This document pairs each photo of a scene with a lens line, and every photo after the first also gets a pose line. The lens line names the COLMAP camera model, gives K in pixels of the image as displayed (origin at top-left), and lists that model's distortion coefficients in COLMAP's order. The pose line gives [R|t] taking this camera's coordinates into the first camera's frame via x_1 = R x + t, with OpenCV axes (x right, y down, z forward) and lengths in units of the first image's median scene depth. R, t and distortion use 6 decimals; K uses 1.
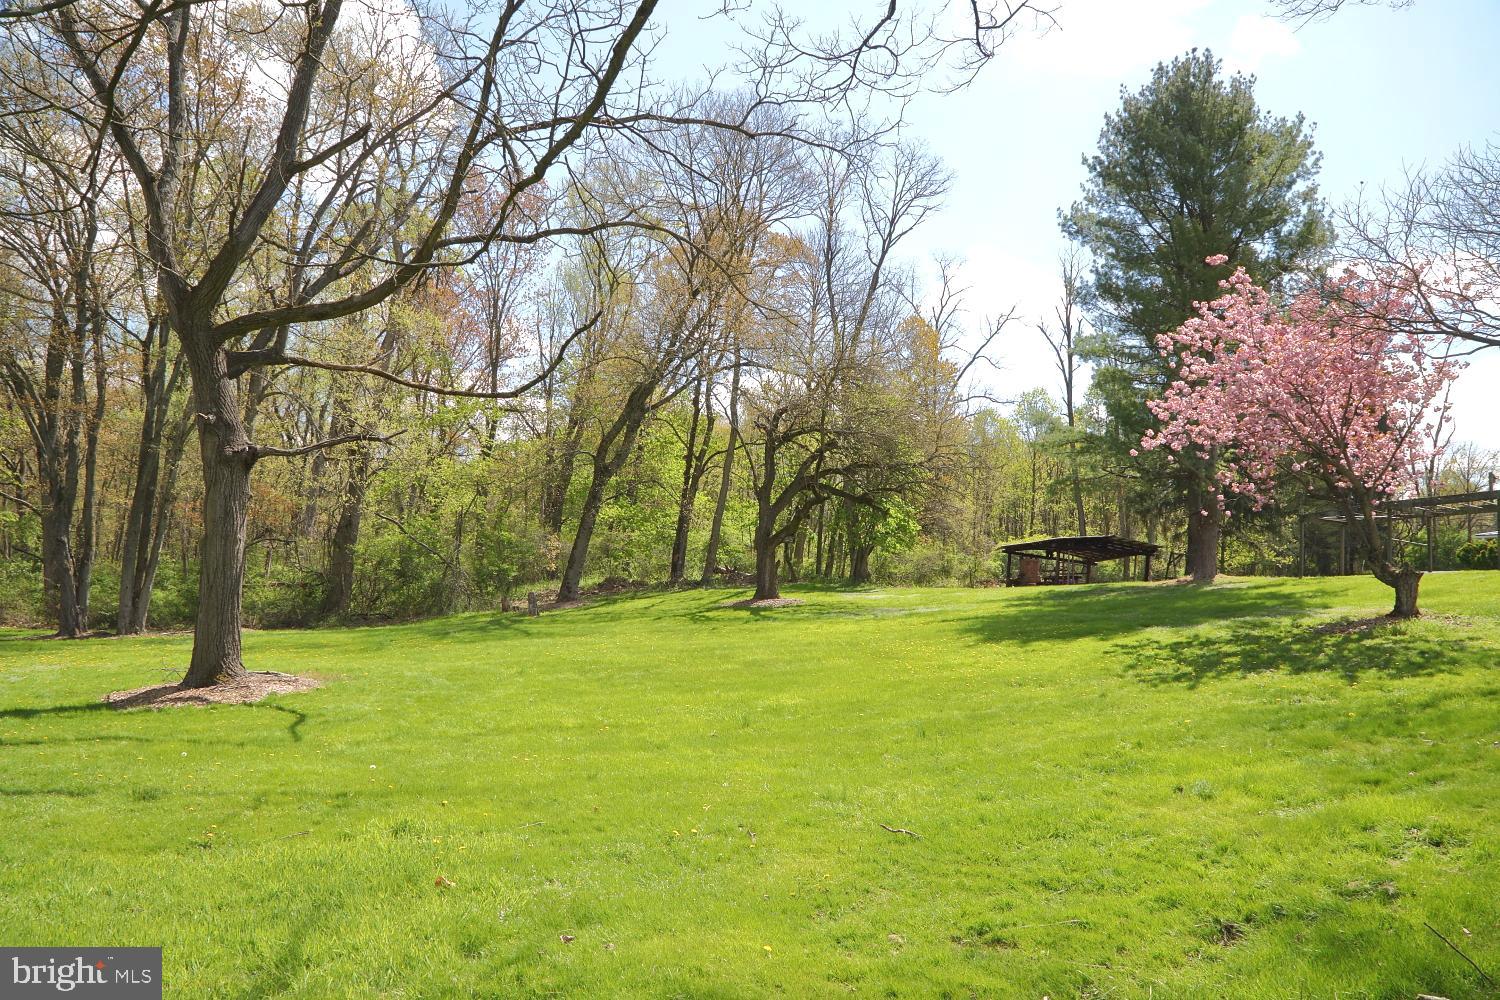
lens RADIAL K [[1020.9, 0, 748.8], [0, 1020.9, 511.2], [0, 0, 1]] dist [-0.096680, 0.043656]
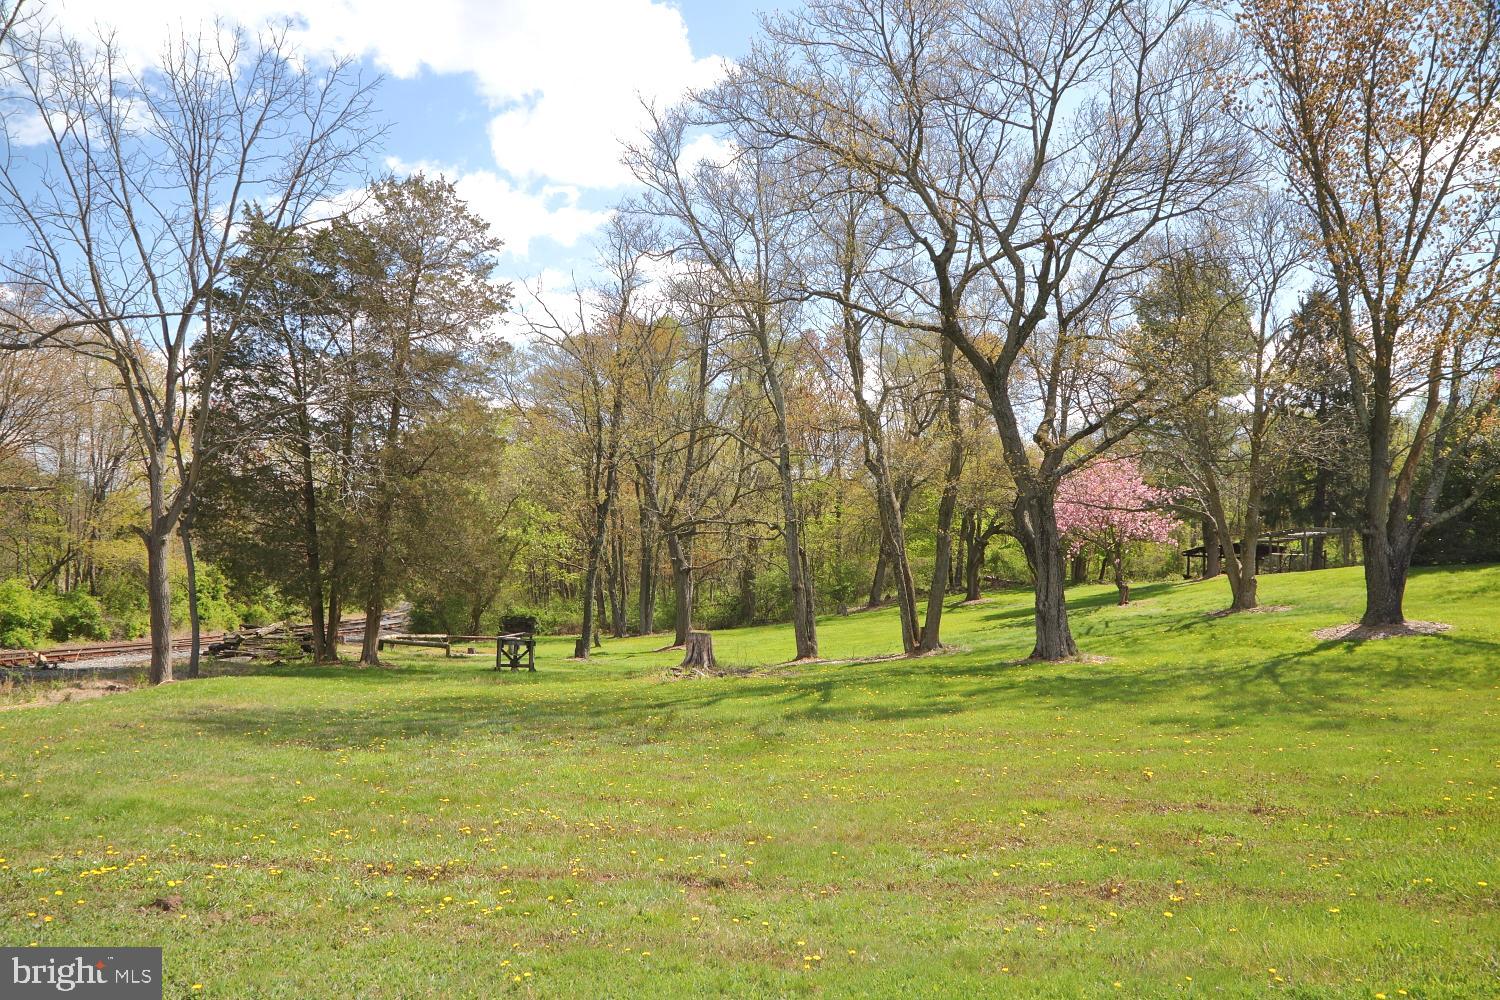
lens RADIAL K [[1020.9, 0, 748.8], [0, 1020.9, 511.2], [0, 0, 1]] dist [-0.096680, 0.043656]
pose [[0.905925, -0.084312, -0.414960, 0.400806], [0.081236, 0.996379, -0.025094, -0.051003], [0.415574, -0.010977, 0.909493, -0.718957]]
